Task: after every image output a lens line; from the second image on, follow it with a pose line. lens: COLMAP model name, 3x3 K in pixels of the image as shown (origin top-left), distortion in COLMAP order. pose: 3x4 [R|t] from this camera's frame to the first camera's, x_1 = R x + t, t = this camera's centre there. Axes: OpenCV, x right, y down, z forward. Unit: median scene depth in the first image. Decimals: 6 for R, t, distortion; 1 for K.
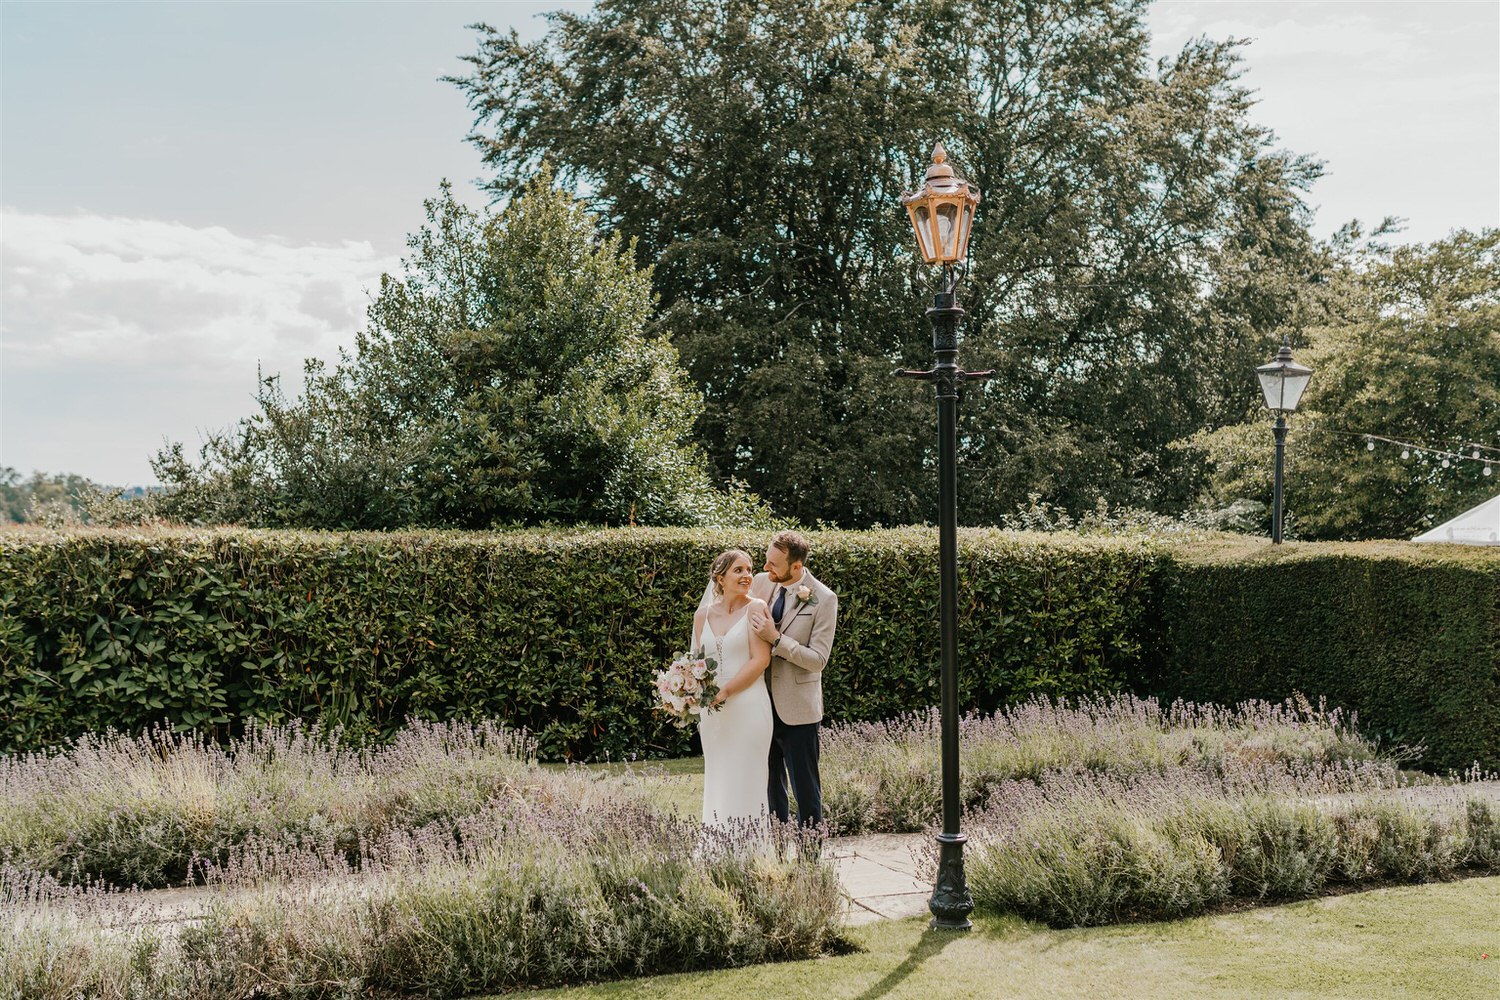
lens RADIAL K [[1467.3, 0, 774.8], [0, 1467.3, 501.0], [0, 0, 1]] dist [-0.001093, -0.006593]
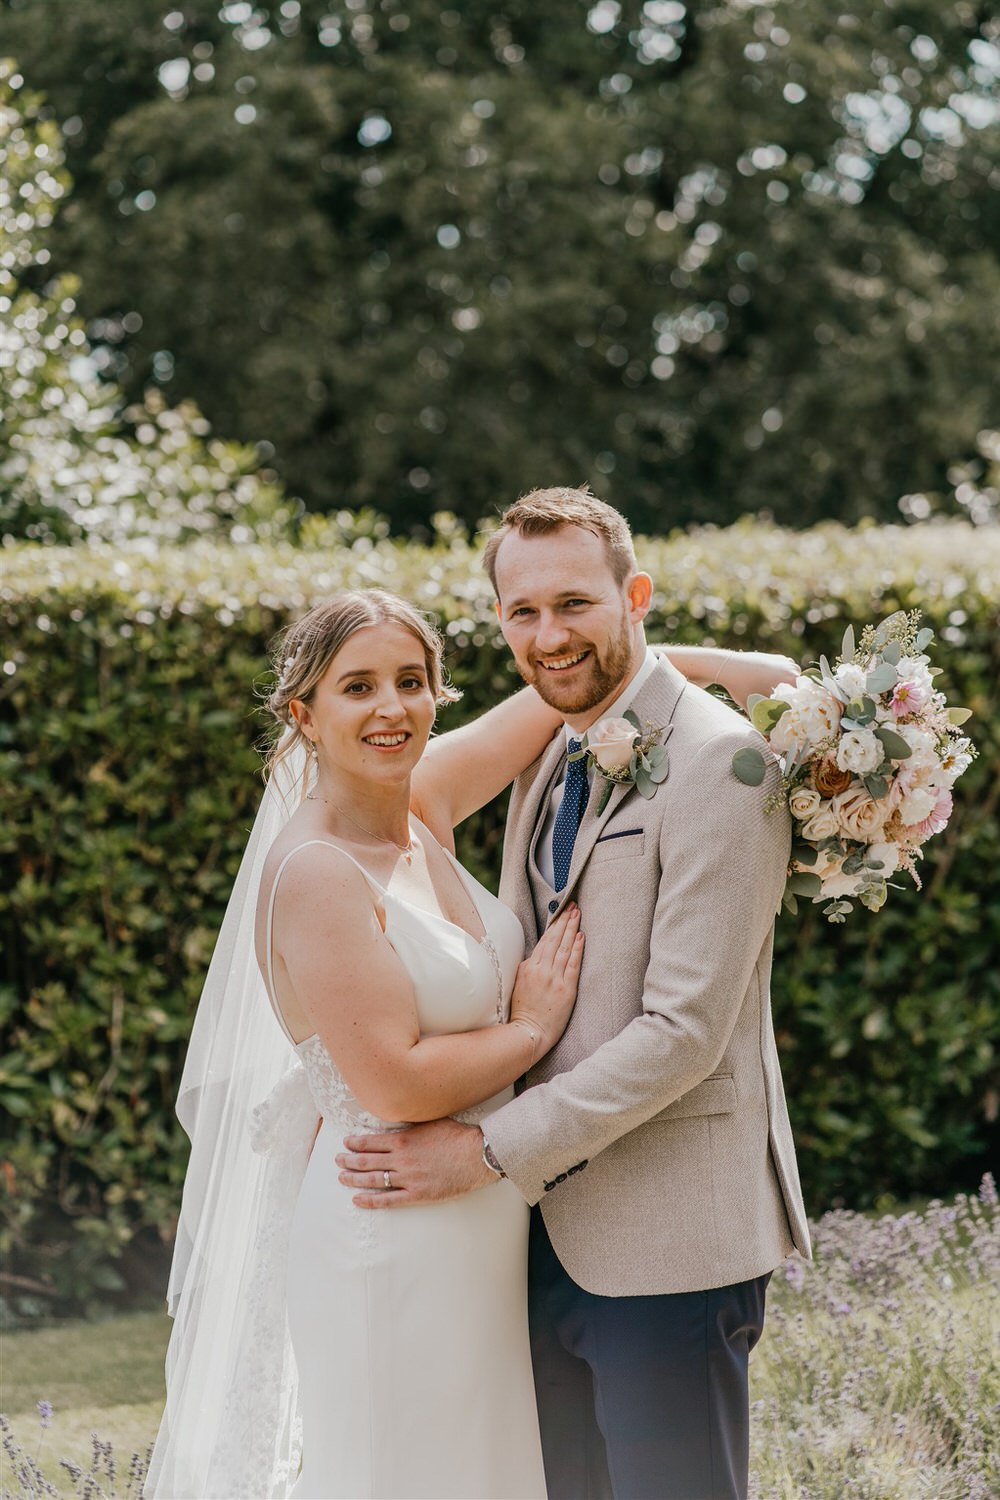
lens RADIAL K [[3675.0, 0, 500.0], [0, 3675.0, 750.0], [0, 0, 1]] dist [-0.037309, -0.115551]
pose [[0.993829, -0.032056, 0.106185, -0.052151], [0.024813, 0.997318, 0.068849, 0.009290], [-0.108108, -0.065790, 0.991960, 0.230003]]
